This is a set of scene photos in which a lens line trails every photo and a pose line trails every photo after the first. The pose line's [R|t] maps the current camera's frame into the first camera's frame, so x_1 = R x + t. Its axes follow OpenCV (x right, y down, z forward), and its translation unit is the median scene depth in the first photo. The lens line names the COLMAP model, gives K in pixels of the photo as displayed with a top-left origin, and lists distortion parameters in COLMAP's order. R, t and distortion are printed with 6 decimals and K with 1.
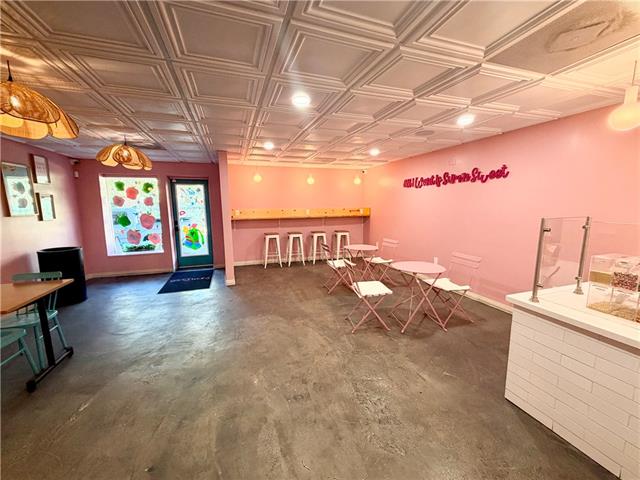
lens RADIAL K [[255.6, 0, 319.0], [0, 255.6, 239.3], [0, 0, 1]] dist [0.001712, 0.000307]
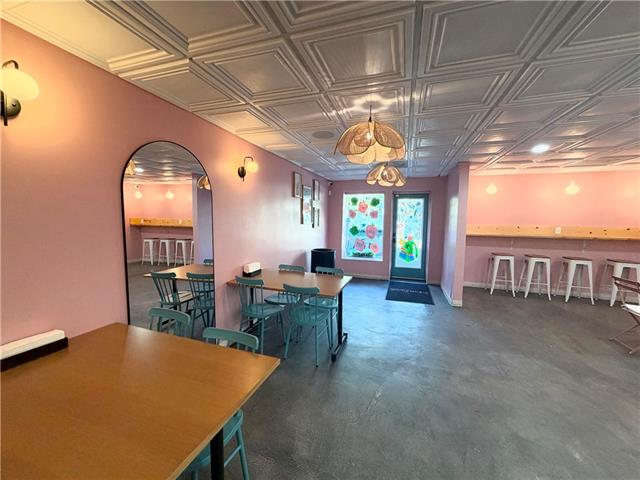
lens RADIAL K [[255.6, 0, 317.8], [0, 255.6, 238.8], [0, 0, 1]] dist [0.001712, 0.000307]
pose [[0.793233, 0.068843, -0.605014, -0.176087], [-0.102027, 0.994568, -0.020598, 0.007690], [0.600309, 0.078067, 0.795949, -0.039611]]
